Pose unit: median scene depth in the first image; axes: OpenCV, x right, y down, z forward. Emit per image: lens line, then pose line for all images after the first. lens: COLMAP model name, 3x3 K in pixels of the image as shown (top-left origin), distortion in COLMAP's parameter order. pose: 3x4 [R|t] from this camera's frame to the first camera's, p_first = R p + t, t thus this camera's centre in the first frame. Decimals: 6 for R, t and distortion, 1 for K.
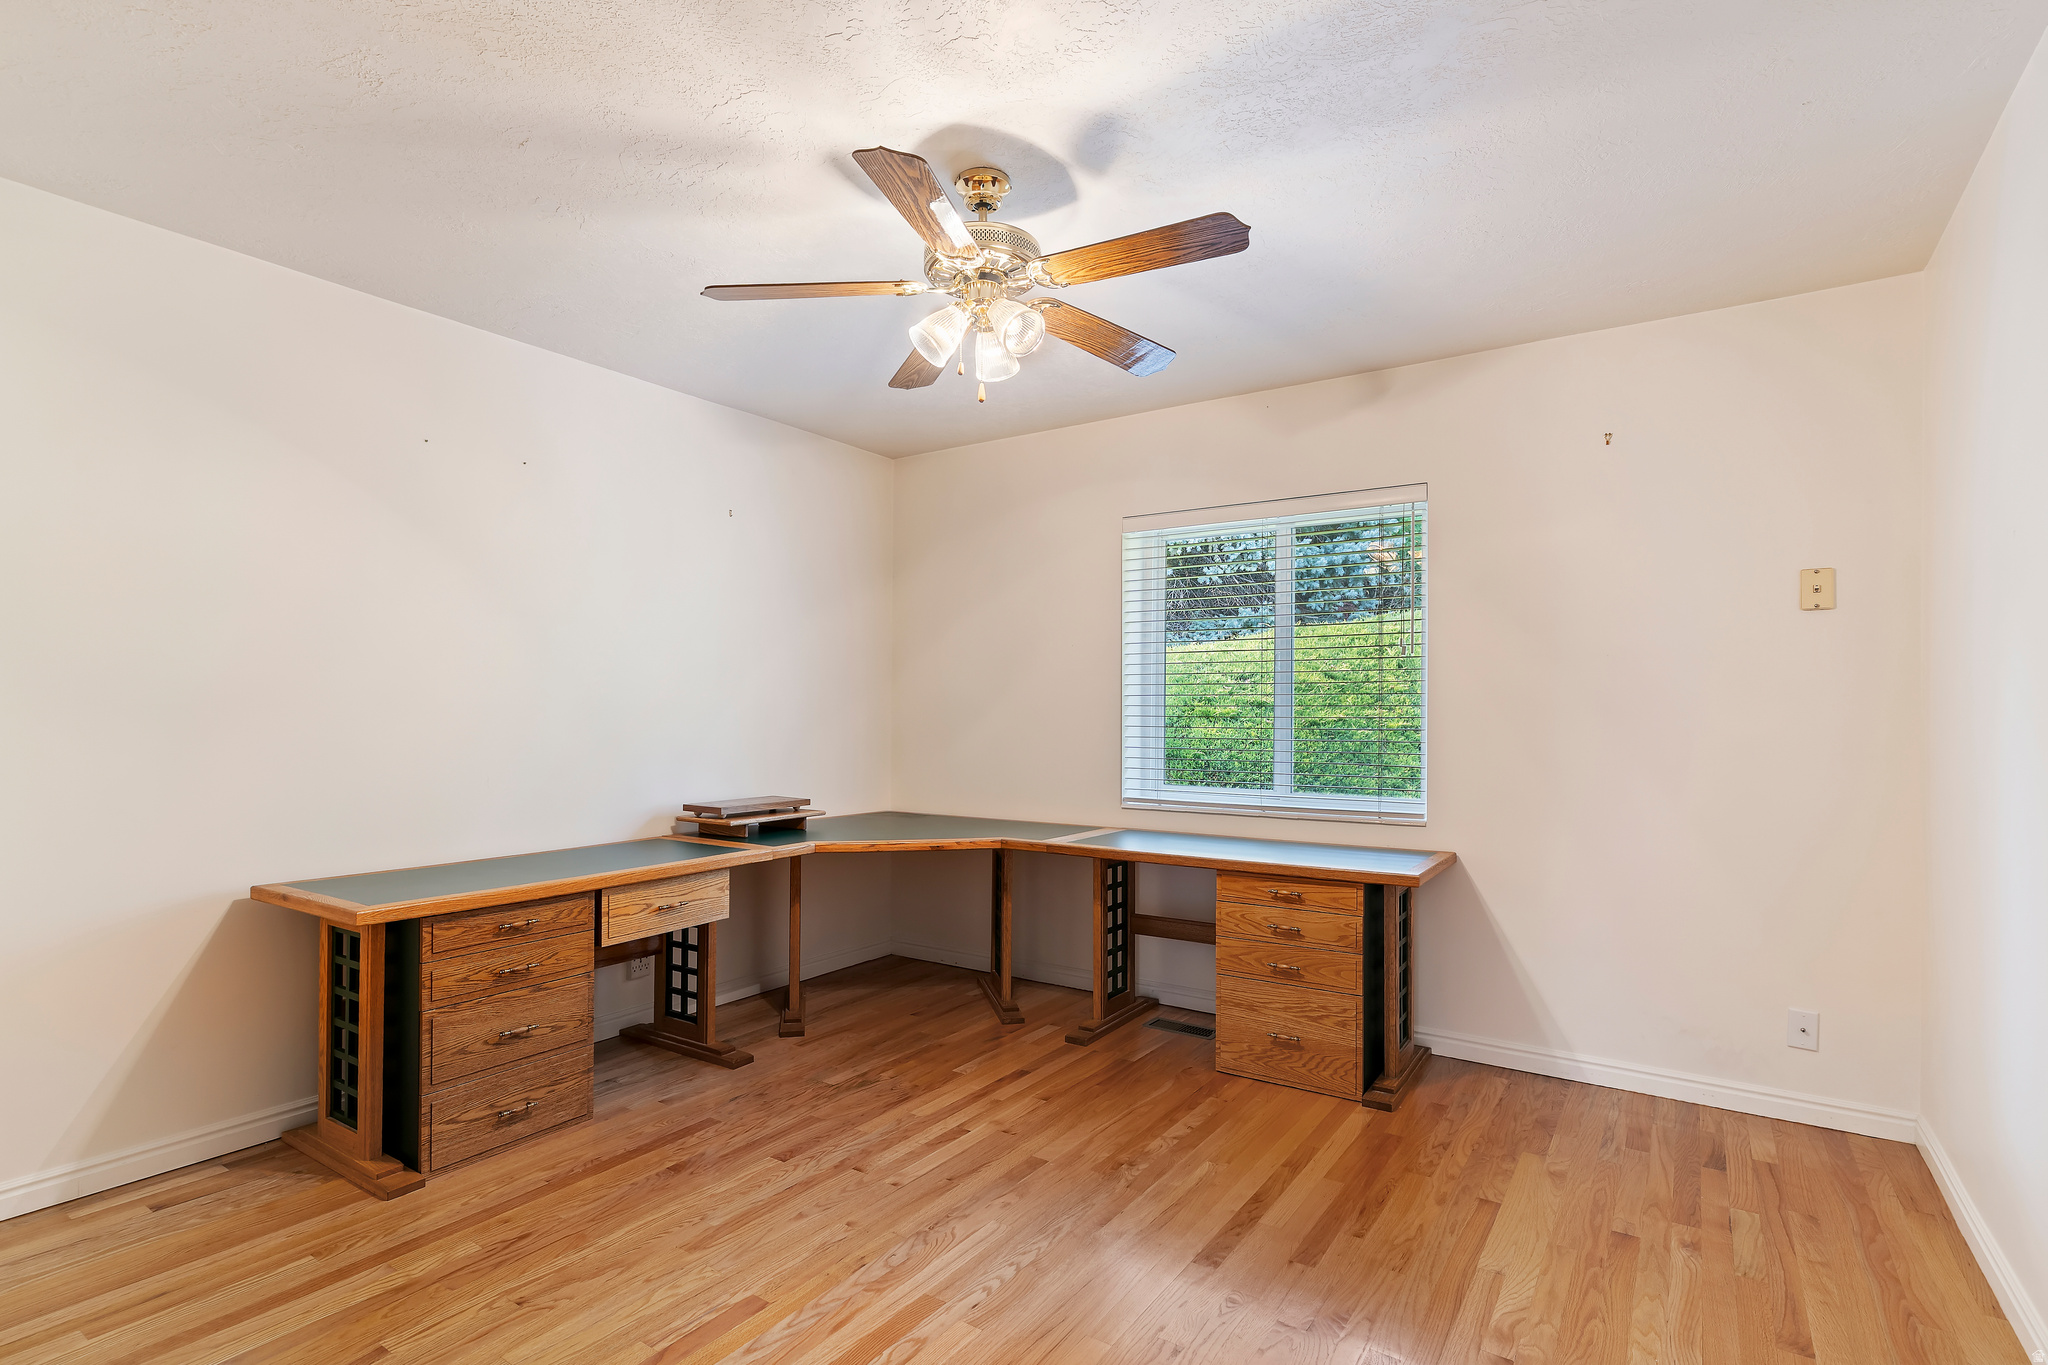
lens RADIAL K [[982.1, 0, 1024.0], [0, 982.1, 682.5], [0, 0, 1]] dist [-0.000262, -0.000004]
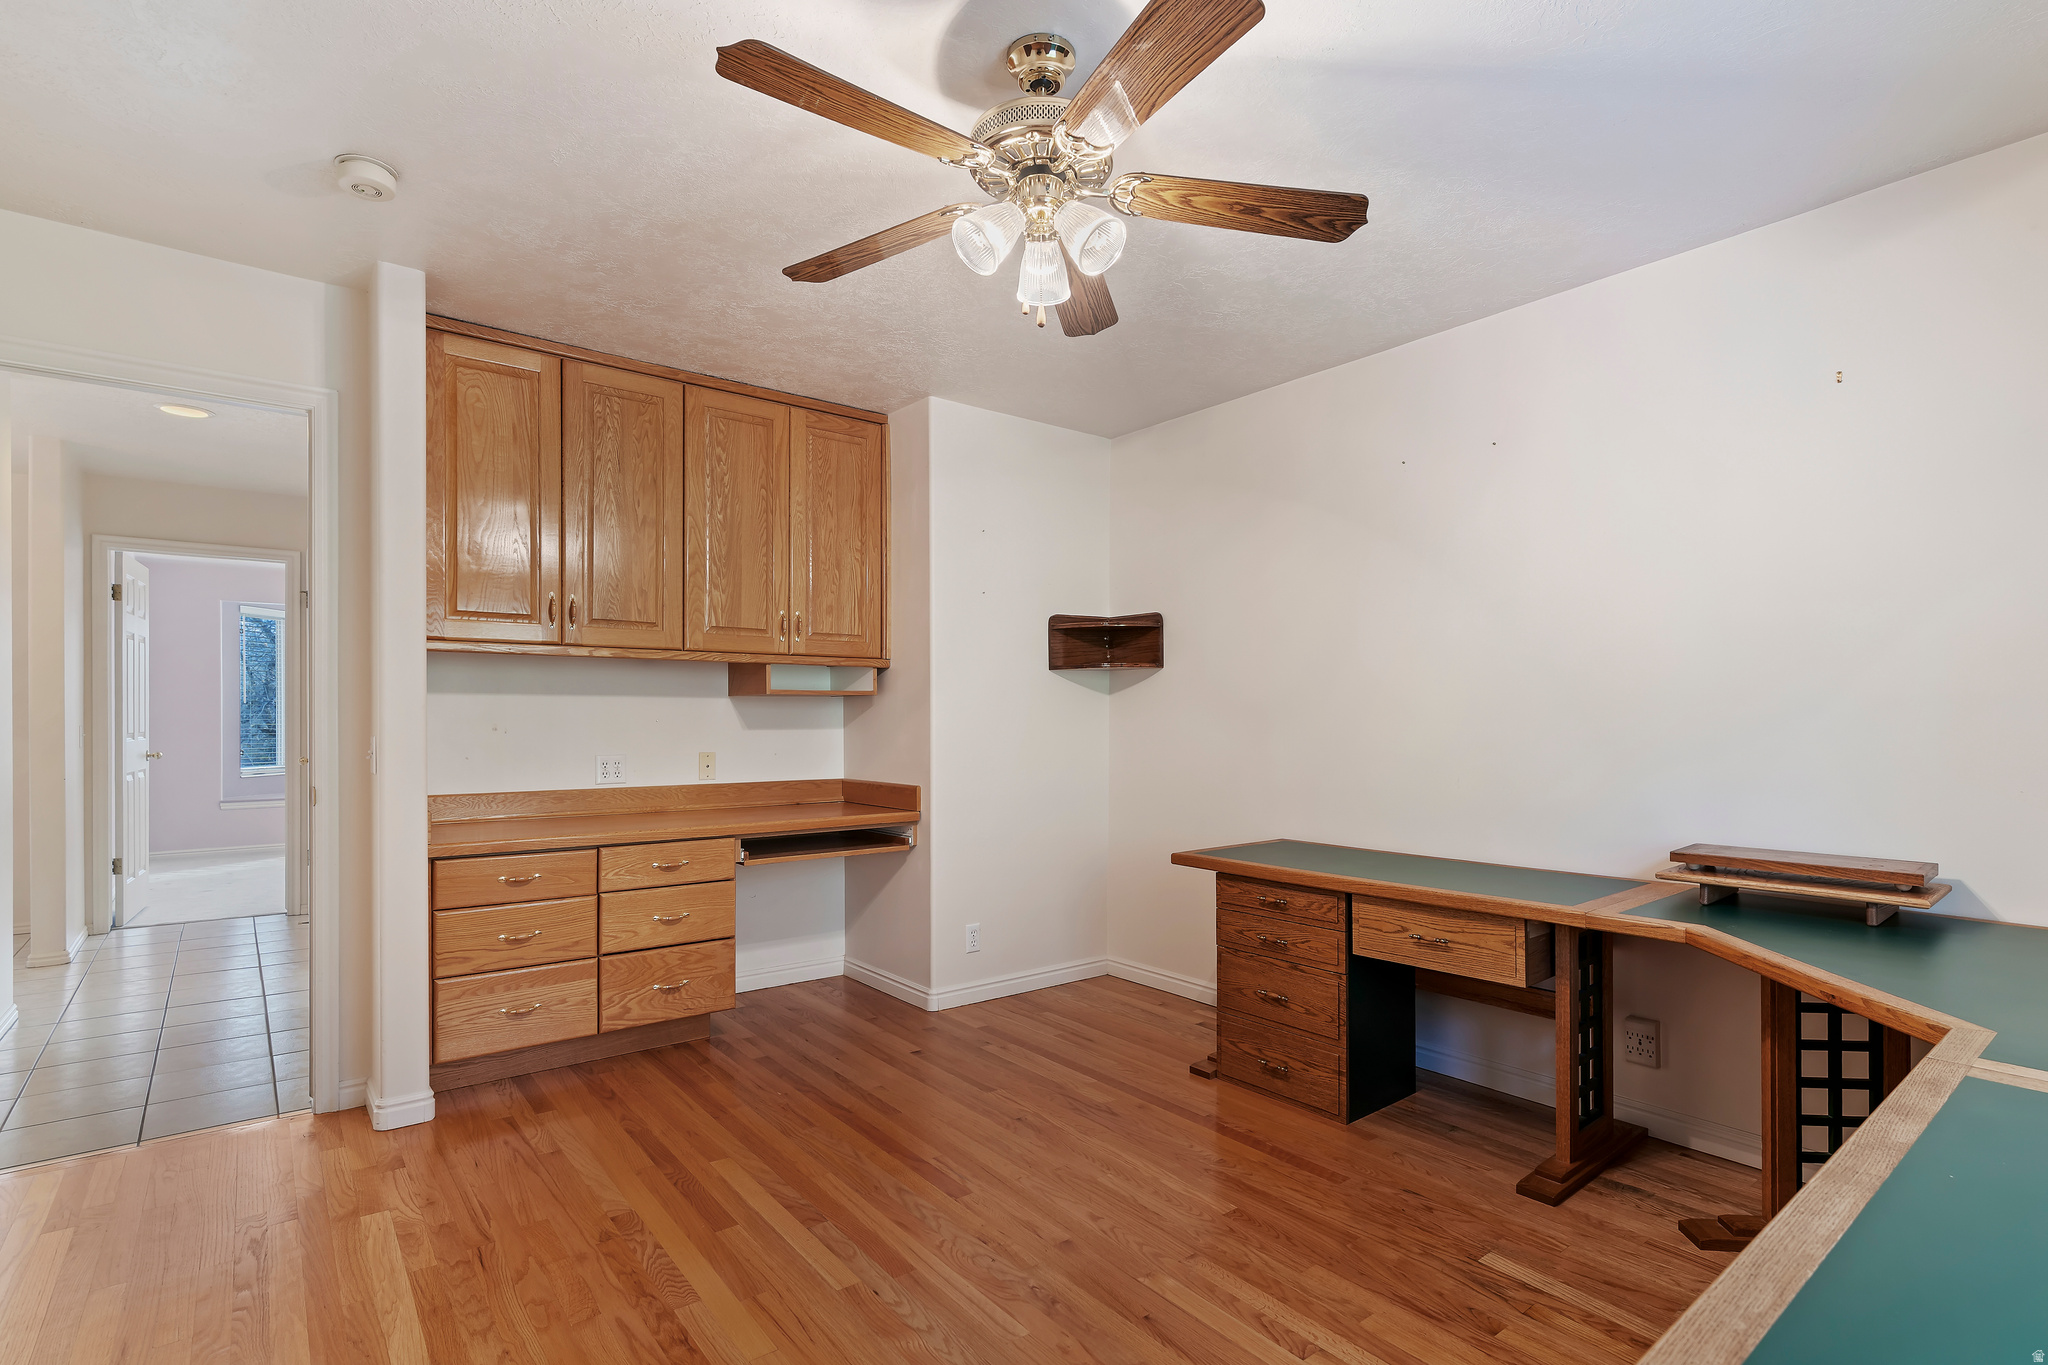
lens RADIAL K [[973.7, 0, 1022.1], [0, 973.7, 699.3], [0, 0, 1]] dist [-0.000812, -0.000061]
pose [[-0.305802, -0.024701, -0.951775, 0.614921], [0.026577, 0.999052, -0.034467, 0.045864], [0.951724, -0.035835, -0.304855, 1.038339]]
